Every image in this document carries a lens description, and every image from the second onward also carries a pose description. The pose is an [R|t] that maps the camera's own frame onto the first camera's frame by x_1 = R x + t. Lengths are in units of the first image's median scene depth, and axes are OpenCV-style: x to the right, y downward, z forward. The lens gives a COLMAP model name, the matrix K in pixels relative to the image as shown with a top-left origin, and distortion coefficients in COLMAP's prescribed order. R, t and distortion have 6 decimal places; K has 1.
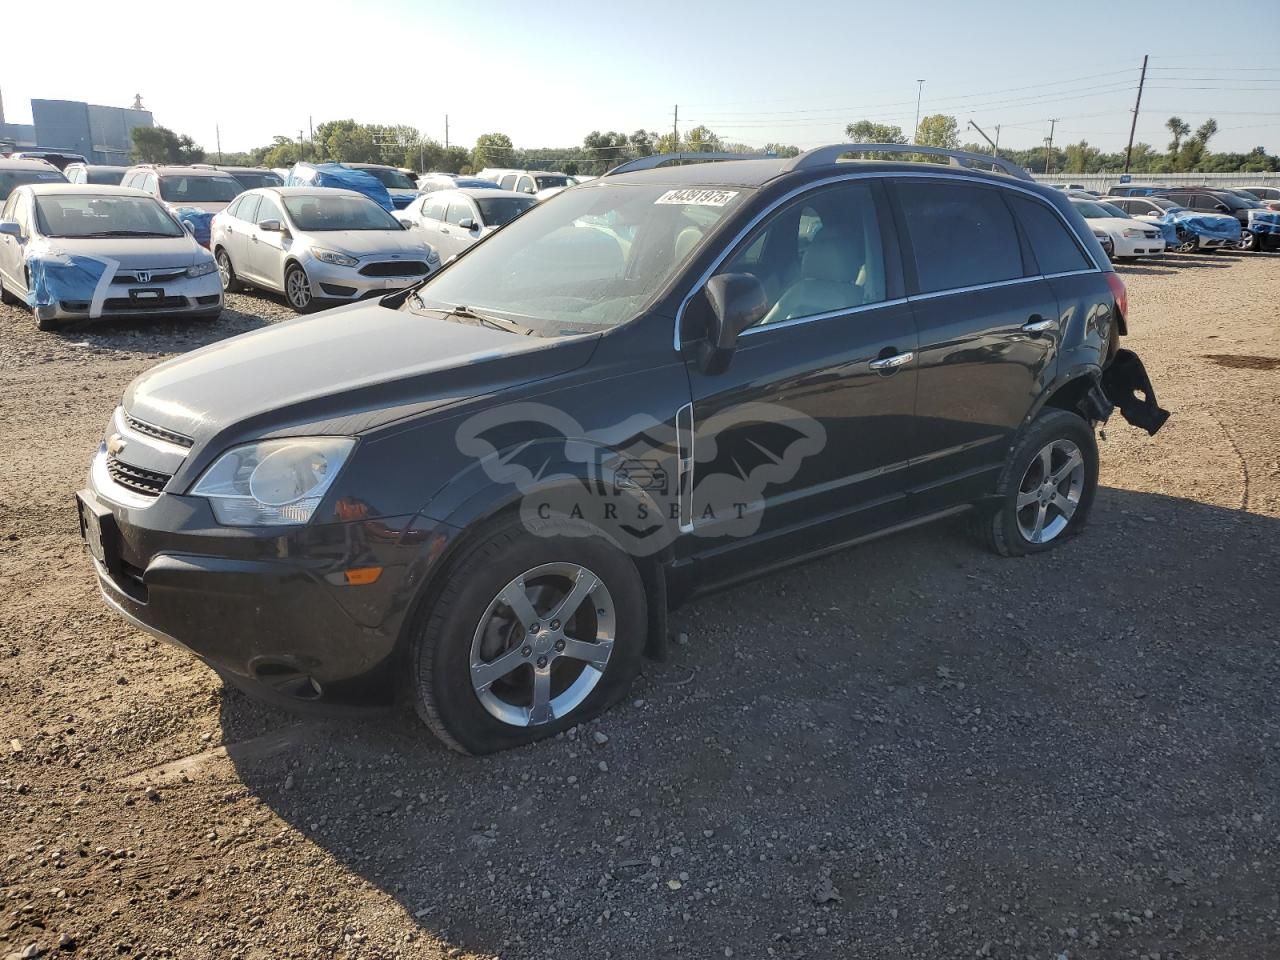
lens RADIAL K [[882.4, 0, 640.4], [0, 882.4, 476.9], [0, 0, 1]] dist [-0.003165, -0.002319]
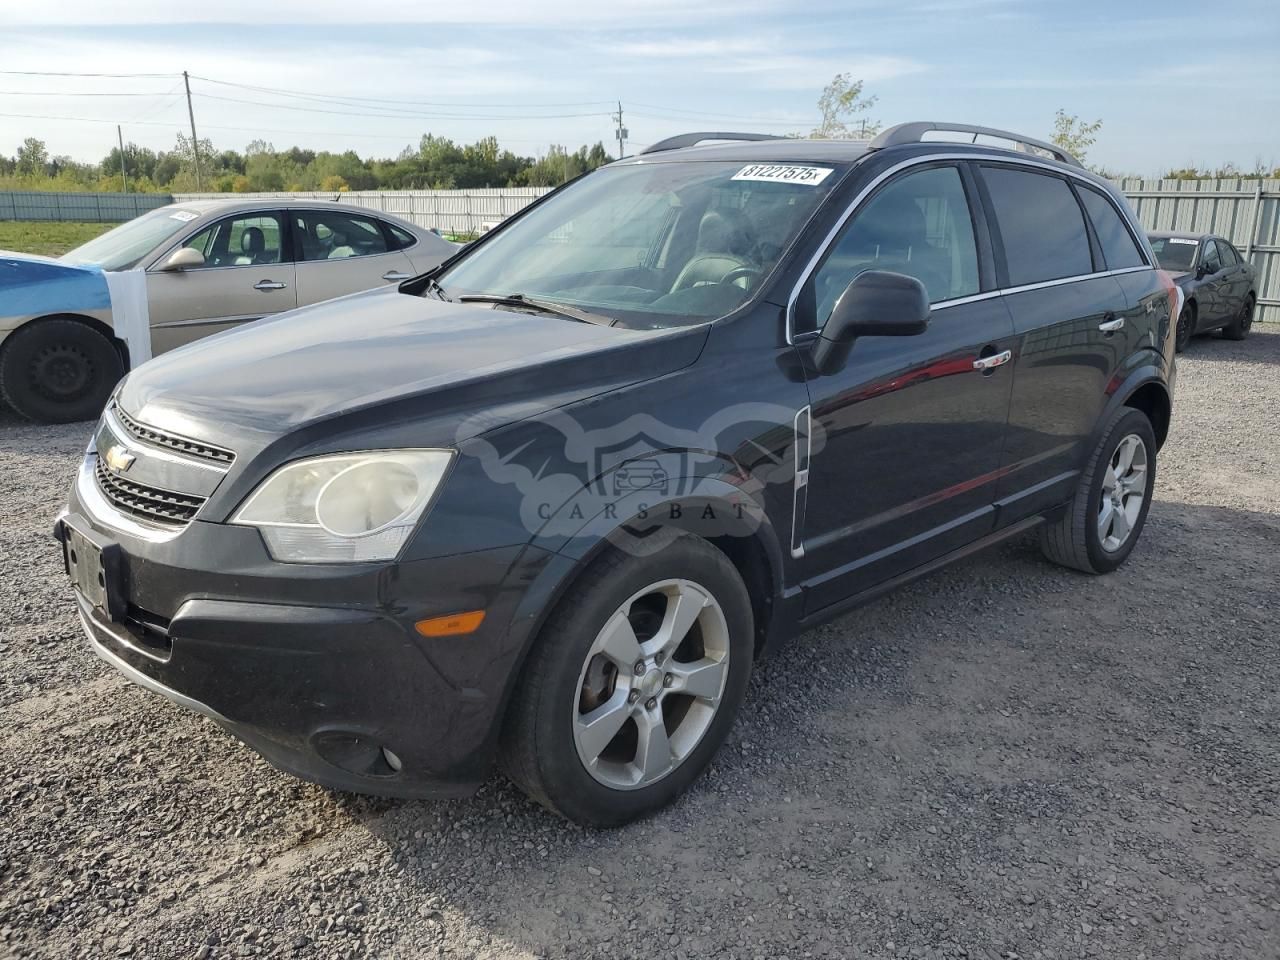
lens RADIAL K [[882.4, 0, 635.2], [0, 882.4, 478.3], [0, 0, 1]] dist [-0.003165, -0.002319]
pose [[0.996676, -0.005509, 0.081283, -0.191509], [0.005617, 0.999984, -0.001092, -0.014880], [-0.081275, 0.001544, 0.996690, 0.166943]]
